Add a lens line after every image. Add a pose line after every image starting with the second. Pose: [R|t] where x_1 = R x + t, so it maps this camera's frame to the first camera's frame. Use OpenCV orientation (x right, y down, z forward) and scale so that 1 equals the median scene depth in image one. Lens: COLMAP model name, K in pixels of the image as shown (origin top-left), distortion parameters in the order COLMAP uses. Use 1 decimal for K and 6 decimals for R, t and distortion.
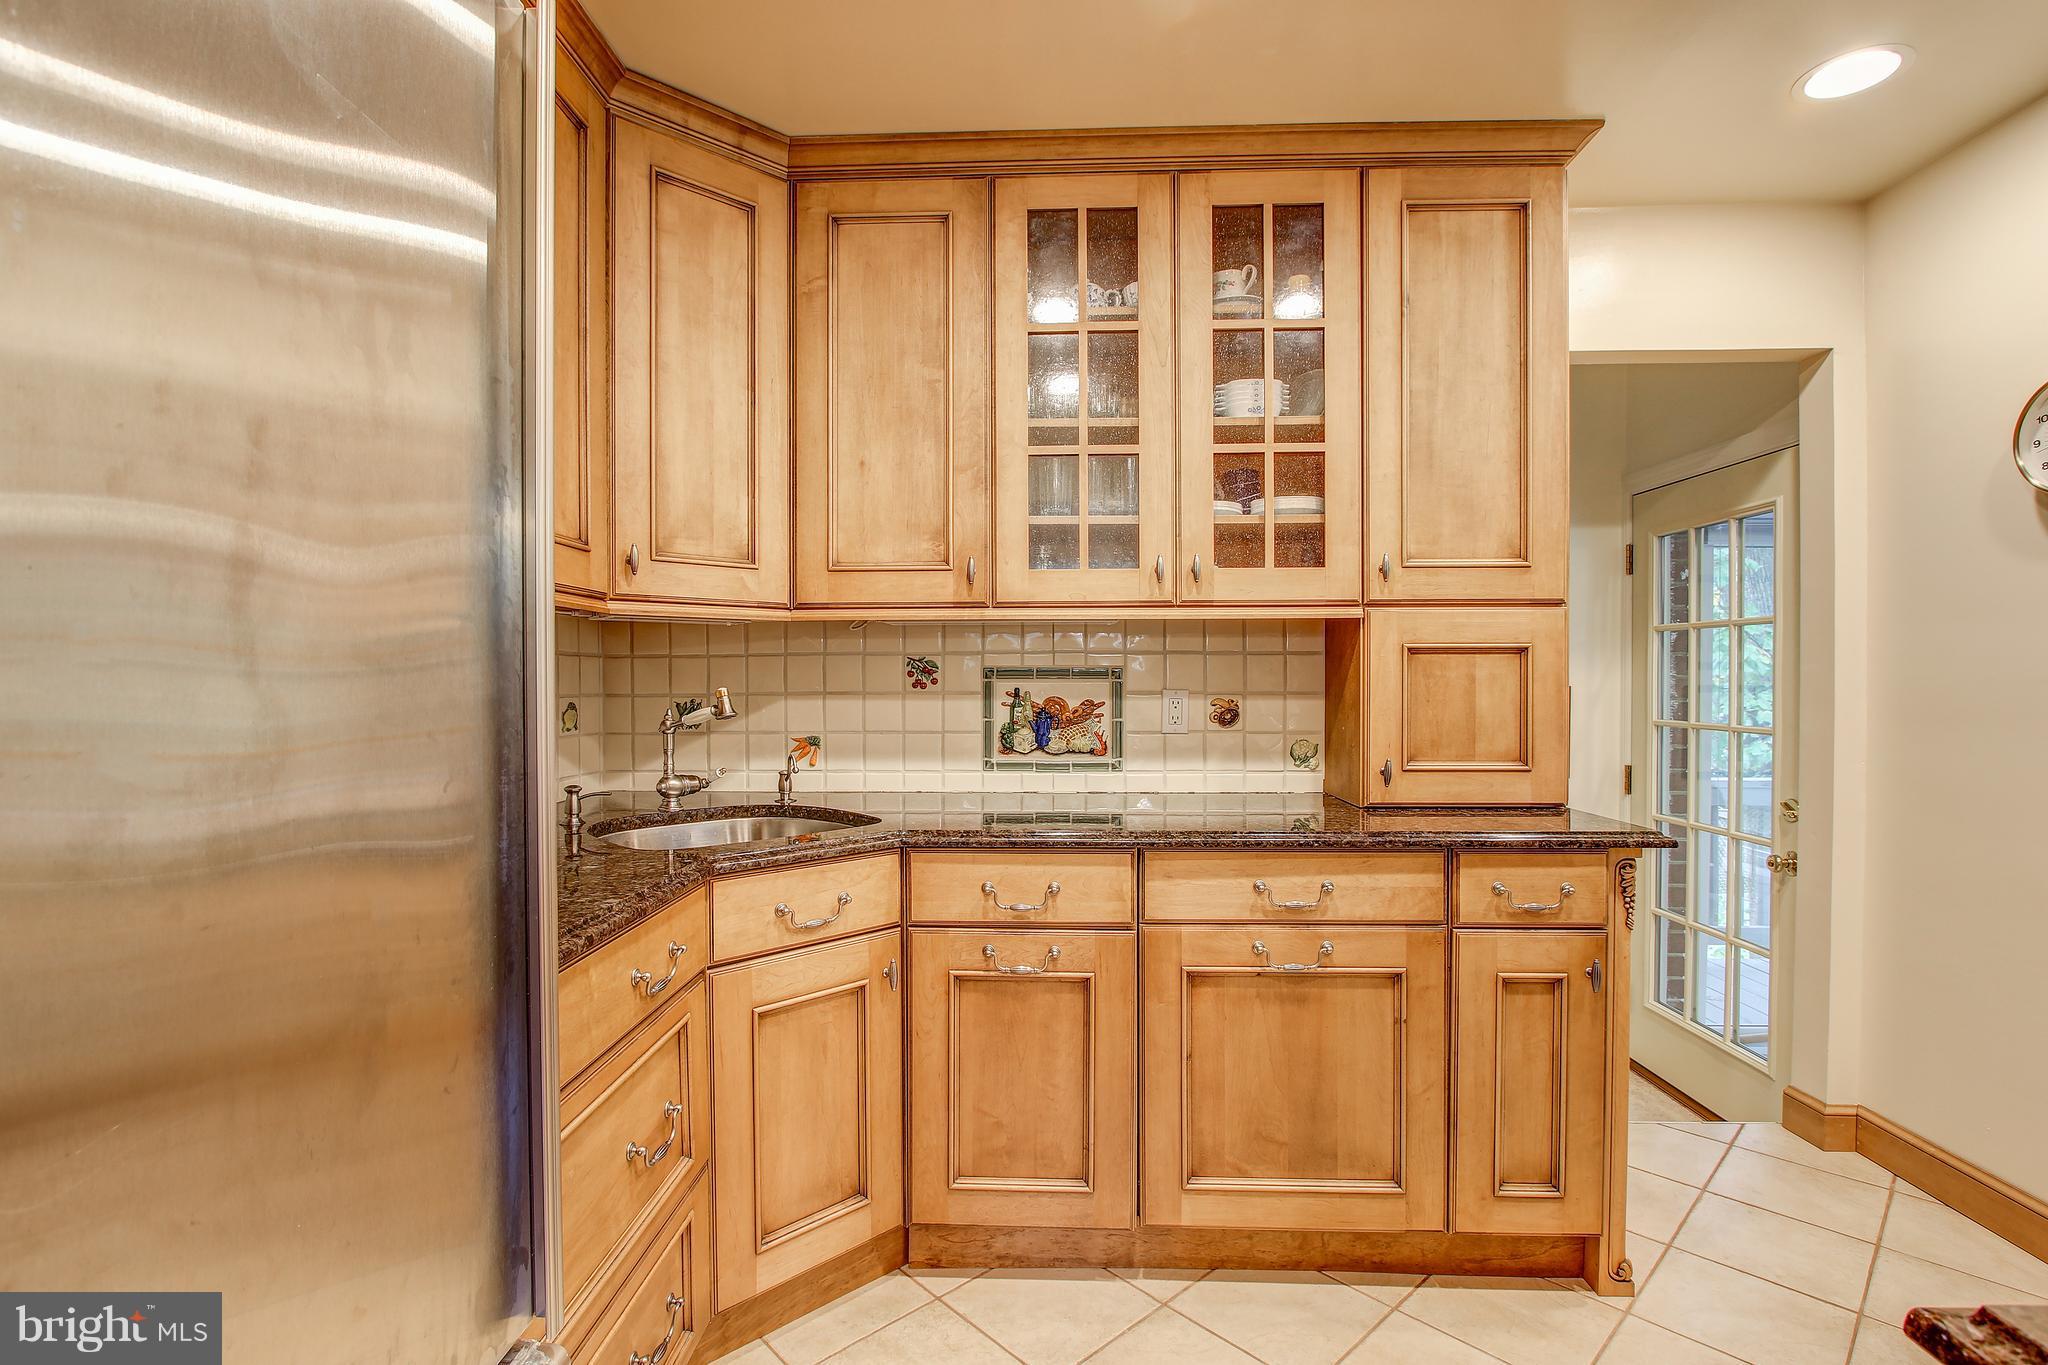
lens RADIAL K [[961.0, 0, 1004.2], [0, 961.0, 684.4], [0, 0, 1]] dist [-0.020389, 0.003903]
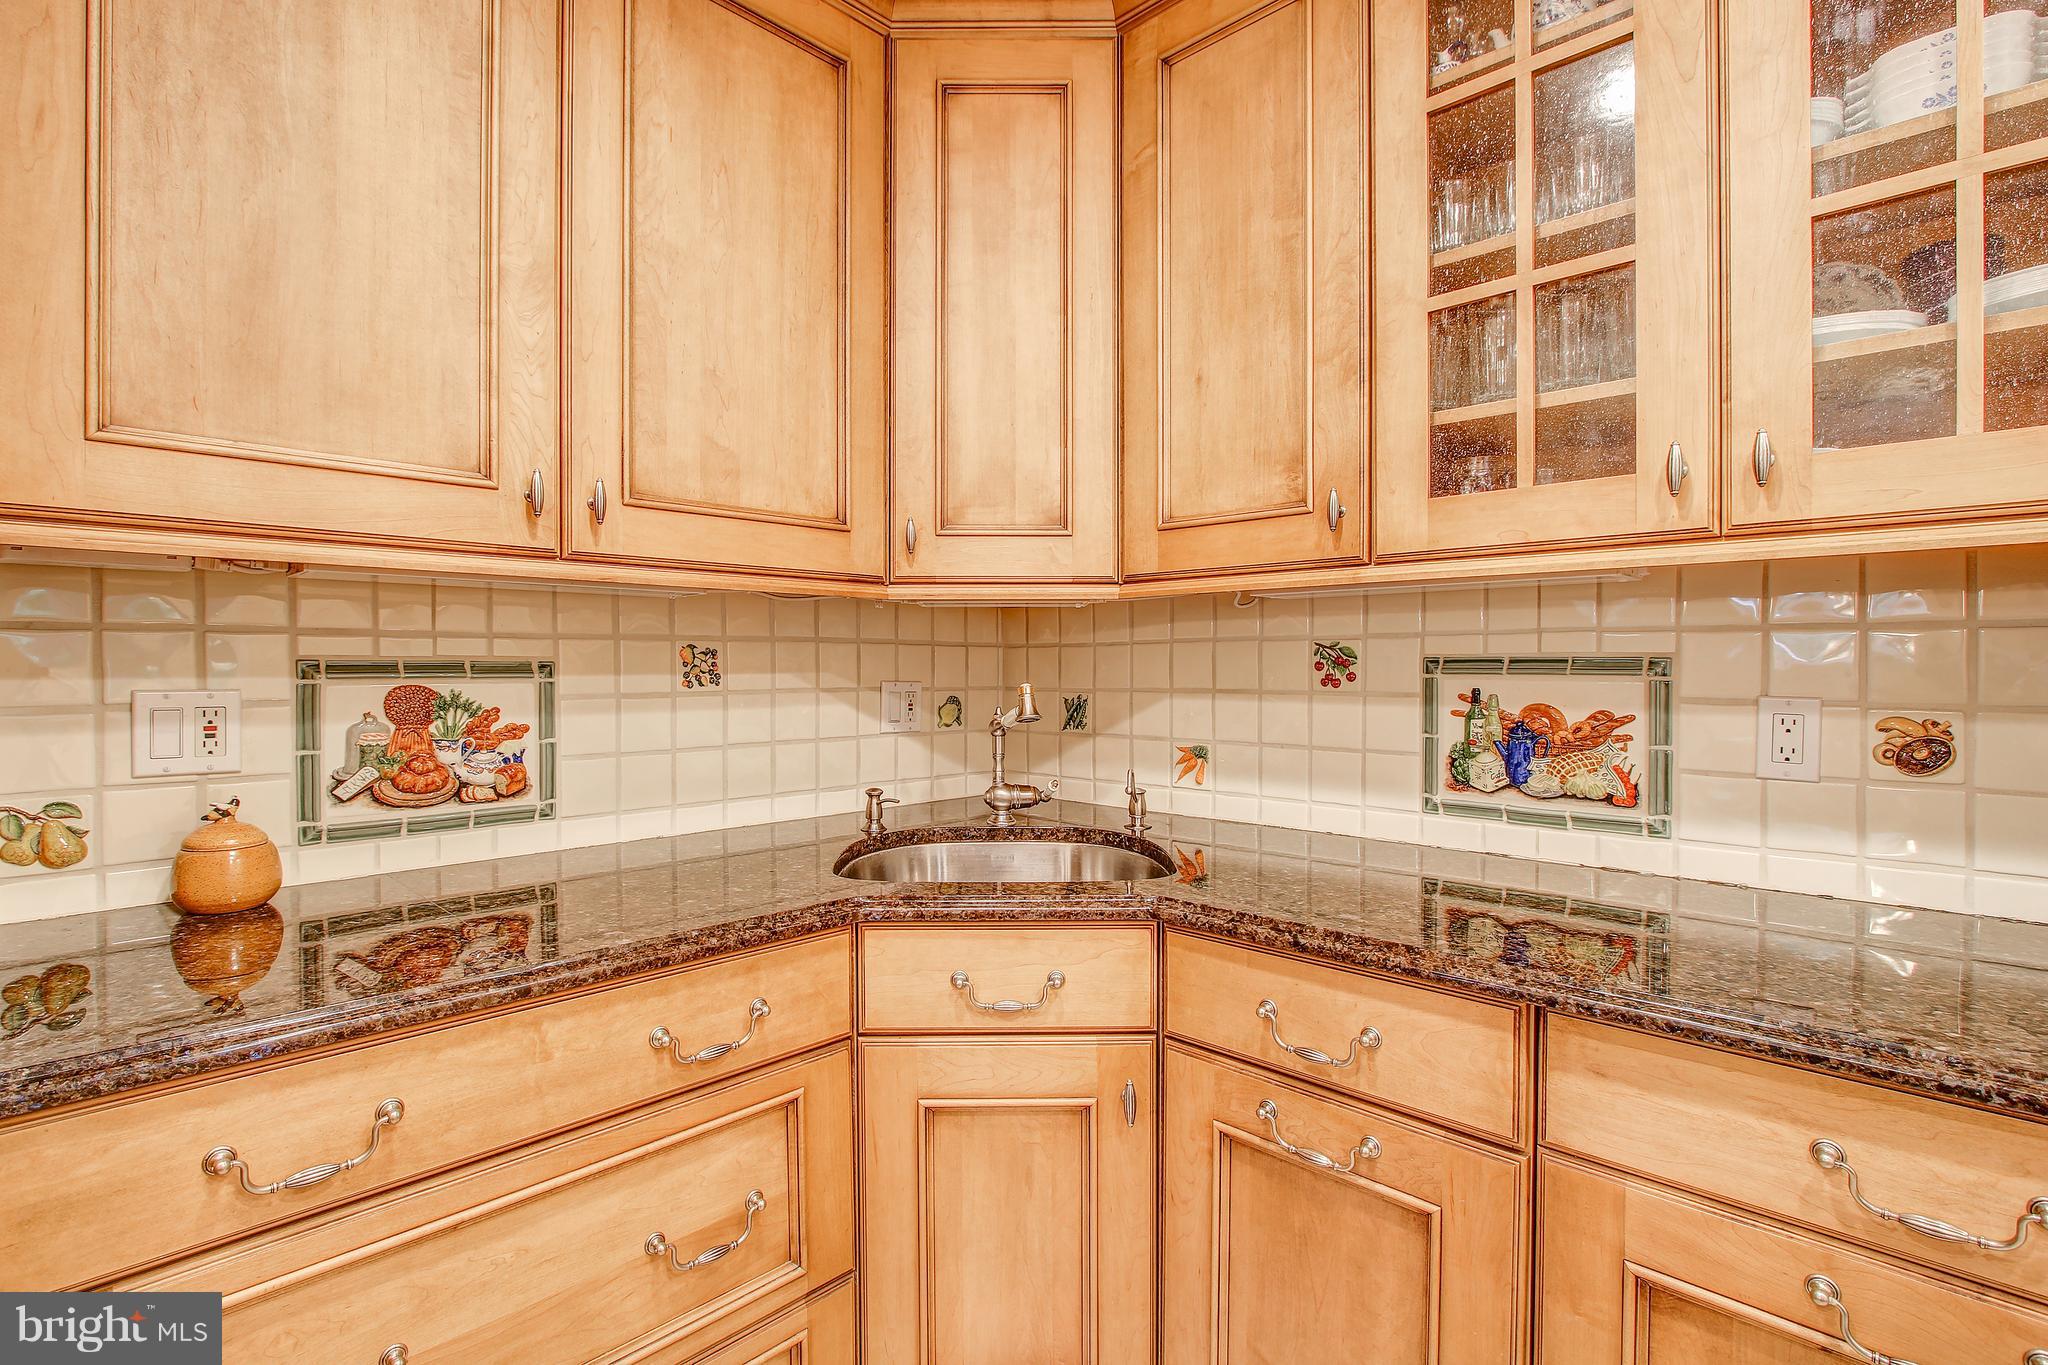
lens RADIAL K [[961.0, 0, 1011.8], [0, 961.0, 673.2], [0, 0, 1]] dist [-0.020389, 0.003903]
pose [[0.737290, 0.007667, -0.675533, 0.244679], [-0.004700, 0.999970, 0.006219, -0.010268], [0.675560, -0.001411, 0.737303, 0.369123]]
